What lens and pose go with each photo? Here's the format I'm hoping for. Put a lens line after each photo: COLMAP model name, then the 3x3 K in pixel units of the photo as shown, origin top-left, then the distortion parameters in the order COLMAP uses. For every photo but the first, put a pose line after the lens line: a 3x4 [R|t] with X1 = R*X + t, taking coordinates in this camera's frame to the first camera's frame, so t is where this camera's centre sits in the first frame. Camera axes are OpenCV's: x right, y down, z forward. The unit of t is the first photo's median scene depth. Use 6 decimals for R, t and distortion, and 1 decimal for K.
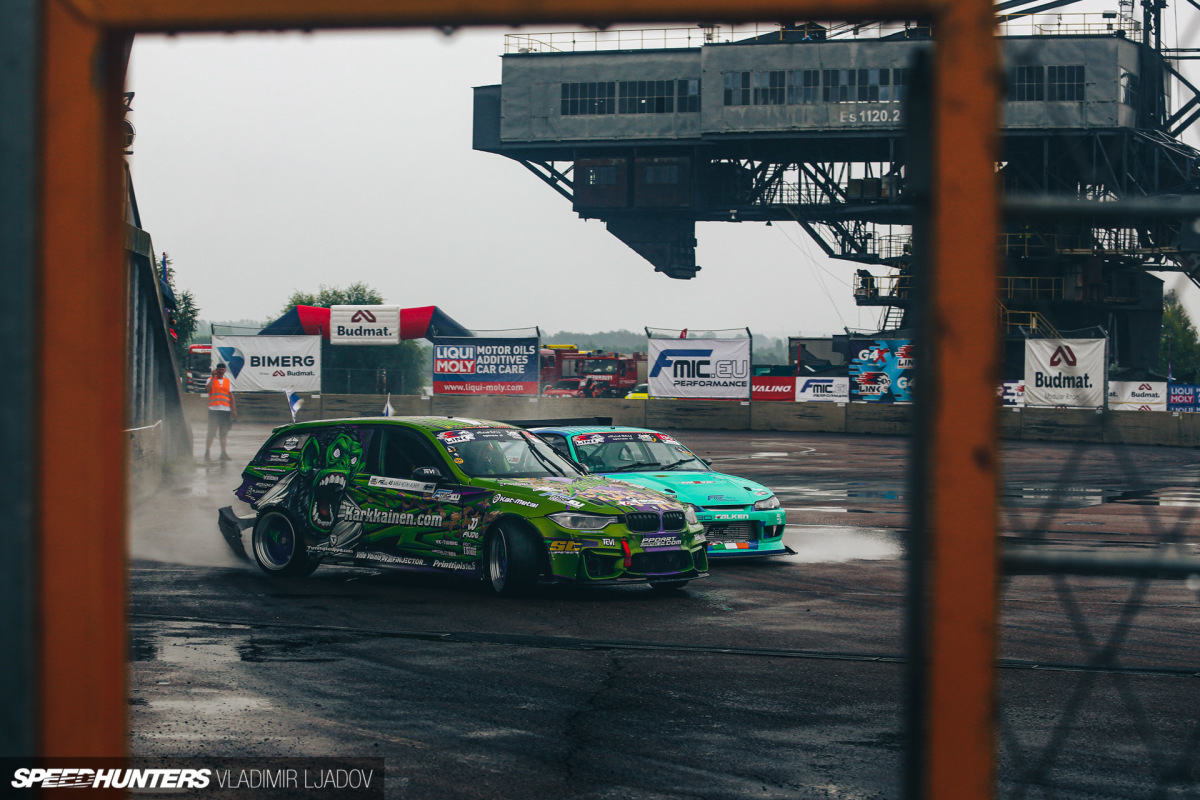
lens RADIAL K [[2779.4, 0, 600.9], [0, 2779.4, 406.0], [0, 0, 1]] dist [-0.363709, 0.000000]
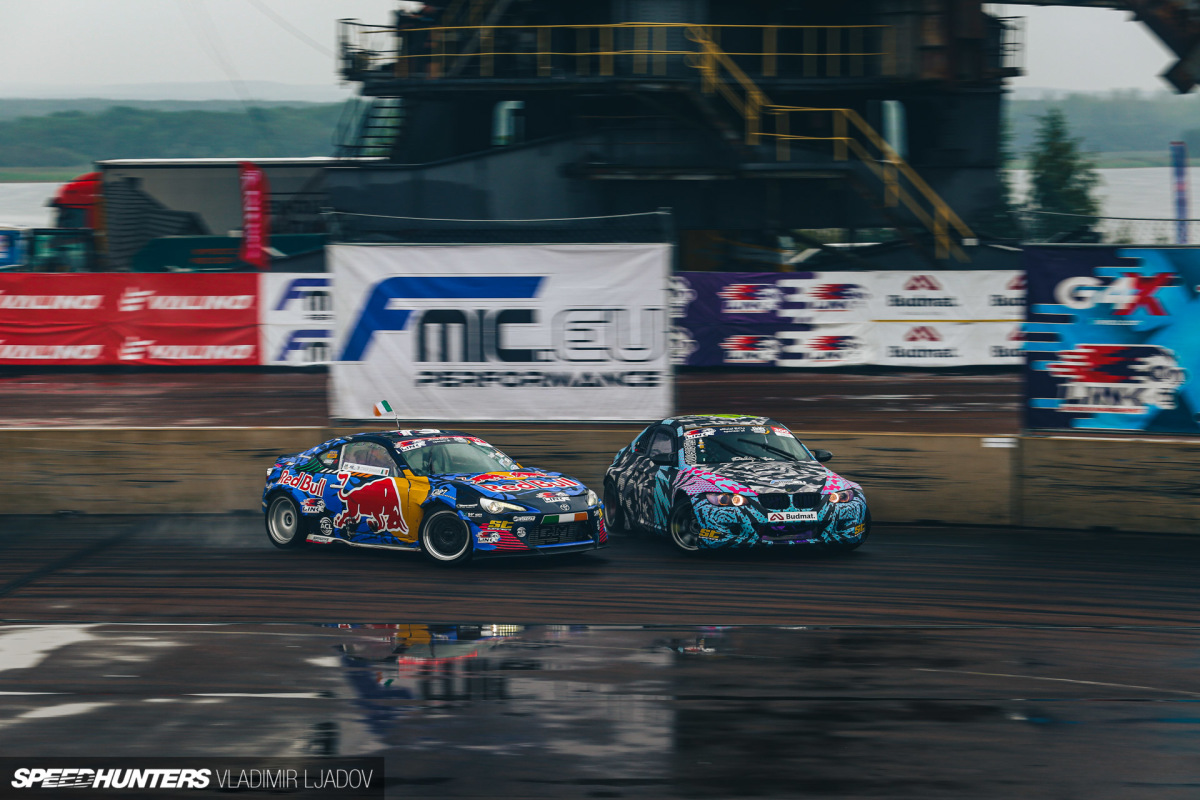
lens RADIAL K [[4244.2, 0, 600.3], [0, 4244.2, 399.5], [0, 0, 1]] dist [0.088907, 0.000000]
pose [[0.945652, -0.037566, 0.323004, -0.113405], [0.021815, 0.998396, 0.052248, -0.030873], [-0.324449, -0.042362, 0.944954, 0.499272]]
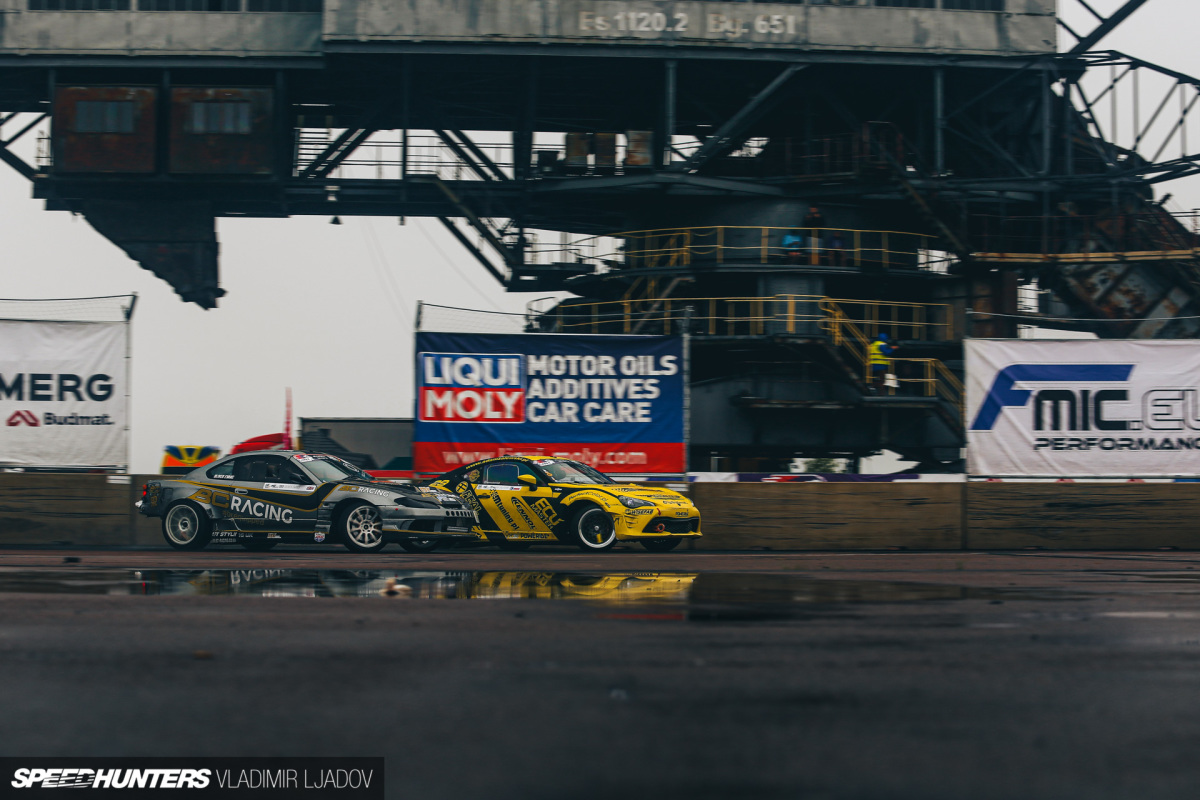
lens RADIAL K [[2779.4, 0, 599.3], [0, 2779.4, 397.0], [0, 0, 1]] dist [-0.363709, 0.000000]
pose [[0.896084, 0.014324, 0.443652, -0.214097], [0.010772, 0.998483, -0.053995, 0.006441], [-0.443753, 0.053163, 0.894571, 0.633307]]
